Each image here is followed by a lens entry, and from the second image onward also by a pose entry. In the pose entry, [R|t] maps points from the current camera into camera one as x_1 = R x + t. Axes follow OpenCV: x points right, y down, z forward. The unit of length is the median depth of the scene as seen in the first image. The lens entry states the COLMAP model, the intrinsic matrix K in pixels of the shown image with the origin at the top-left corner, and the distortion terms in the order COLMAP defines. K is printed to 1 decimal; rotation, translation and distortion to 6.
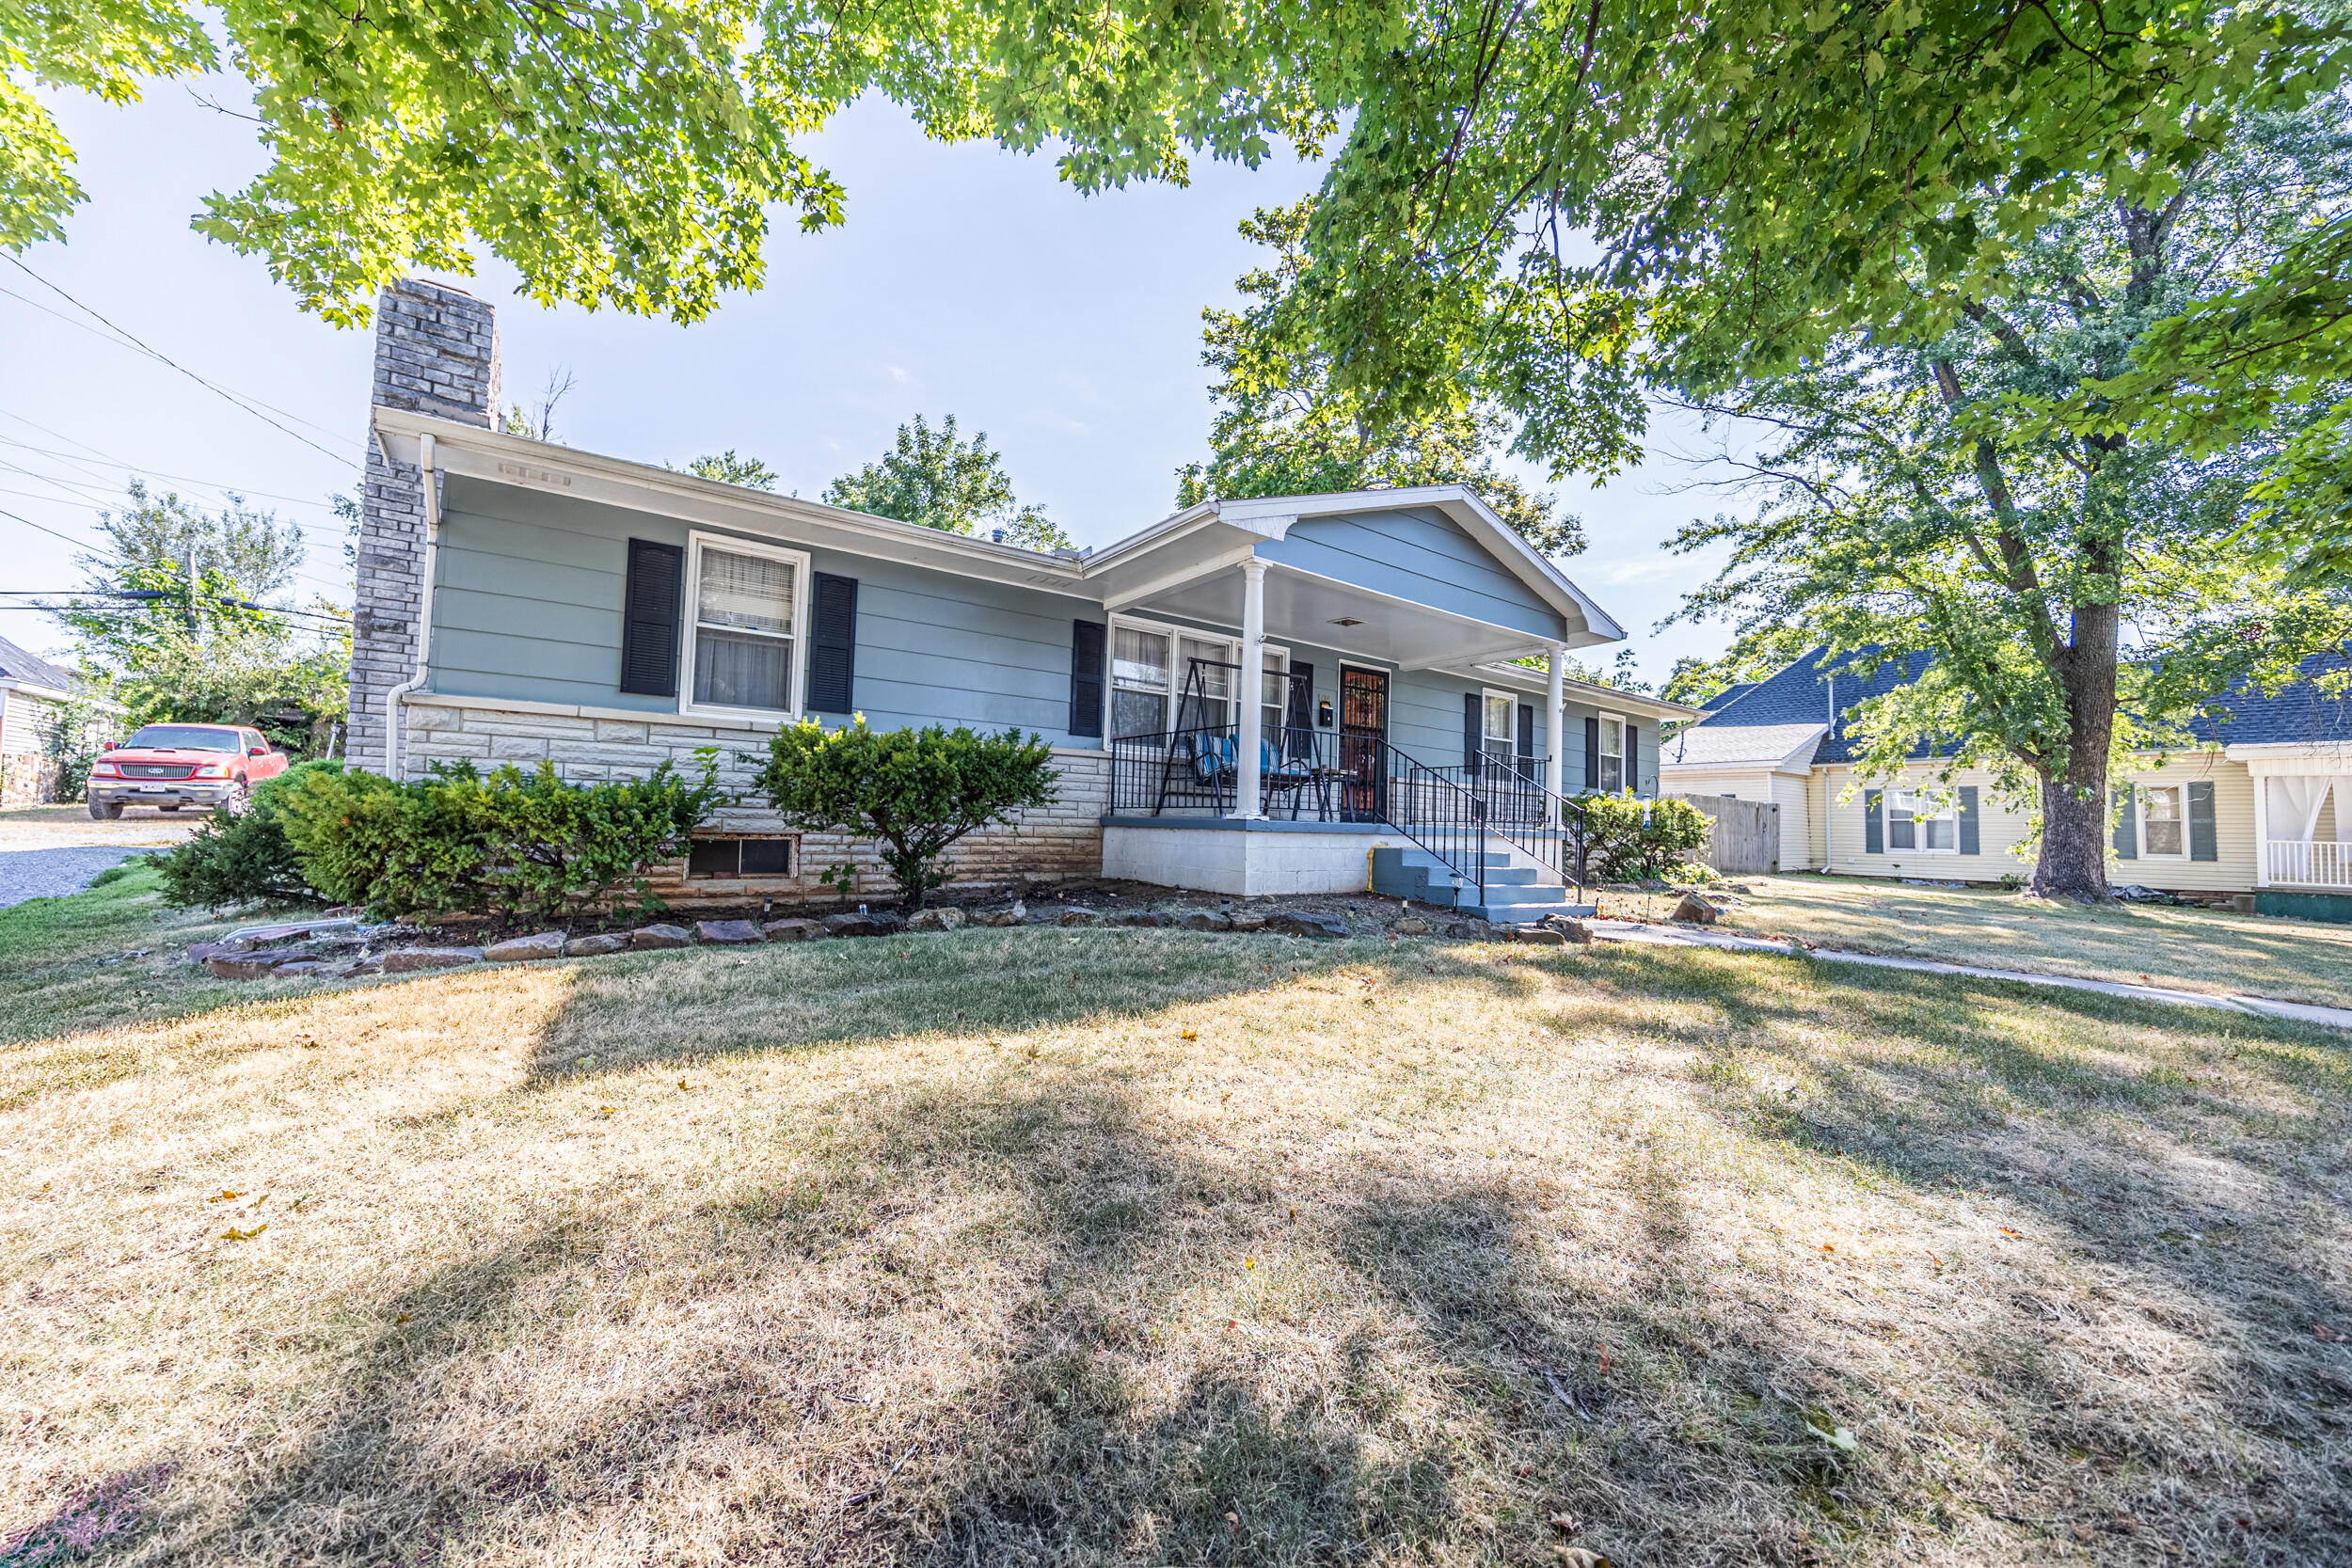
lens RADIAL K [[922.0, 0, 1176.0], [0, 922.0, 784.0], [0, 0, 1]] dist [0.000123, 0.000000]
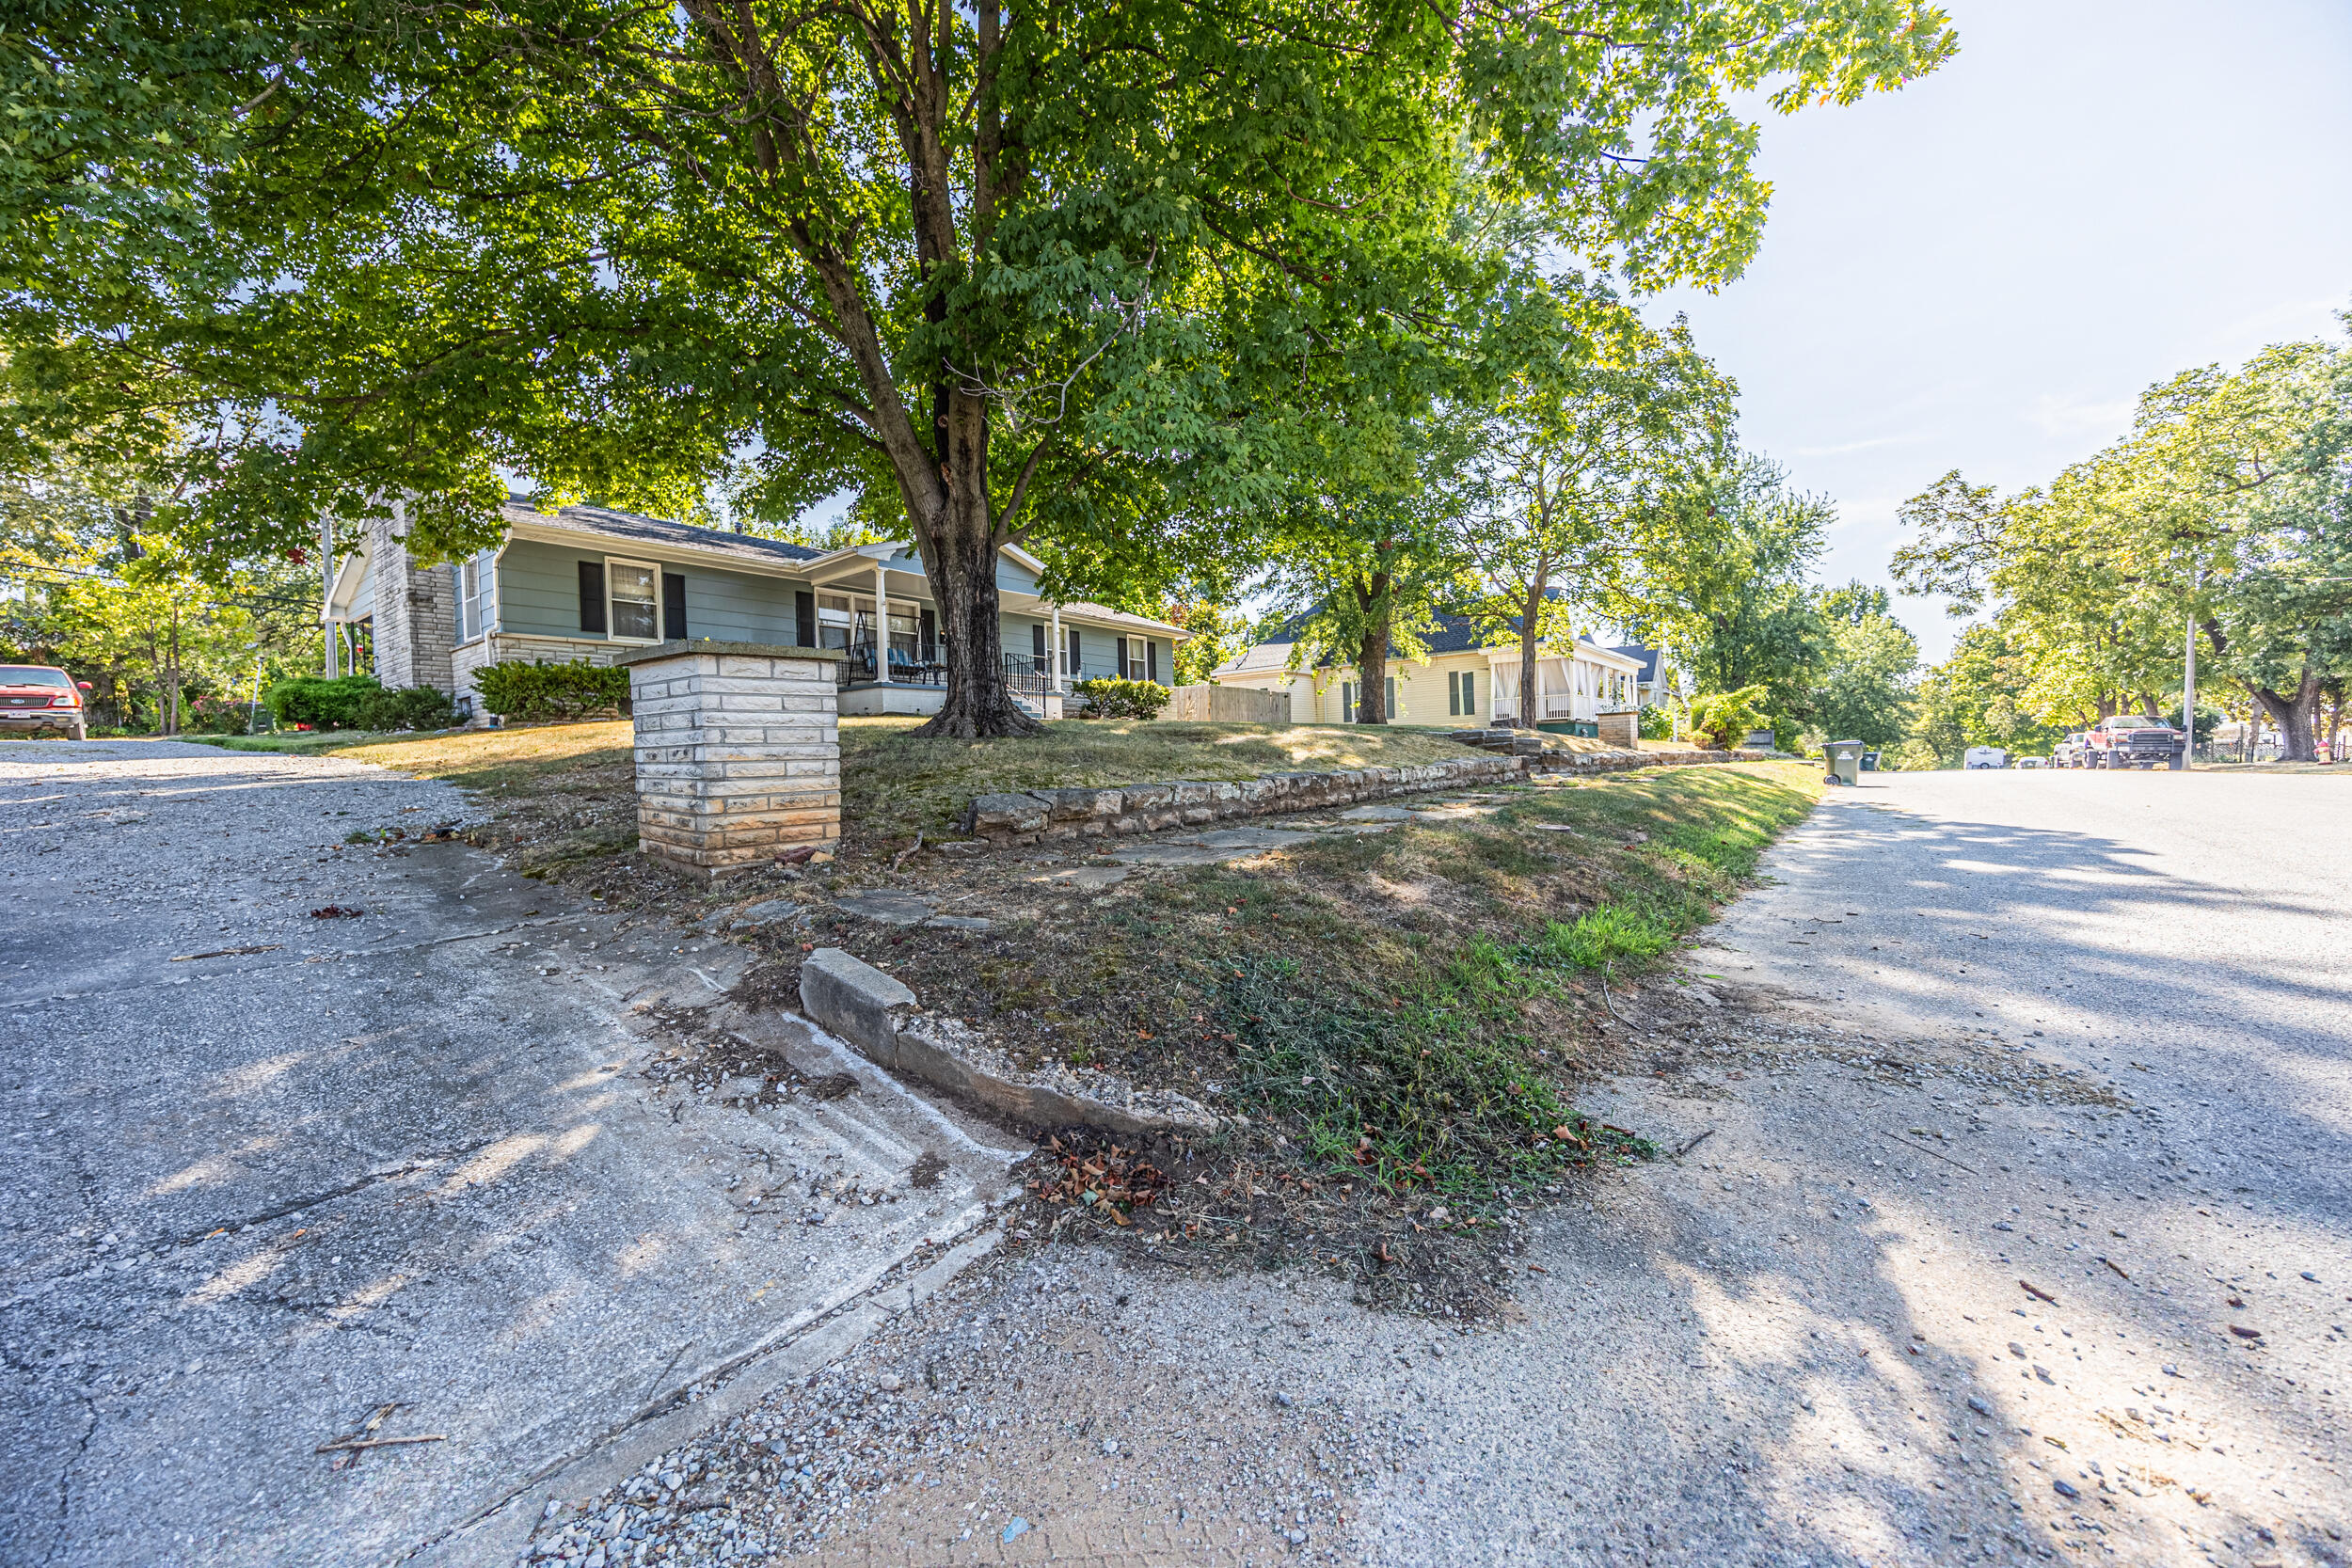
lens RADIAL K [[922.0, 0, 1176.0], [0, 922.0, 784.0], [0, 0, 1]] dist [0.000123, 0.000000]
pose [[0.962489, -0.059369, 0.264744, 0.150909], [0.039717, 0.996085, 0.078981, 0.132364], [-0.268396, -0.065504, 0.961079, -1.371876]]
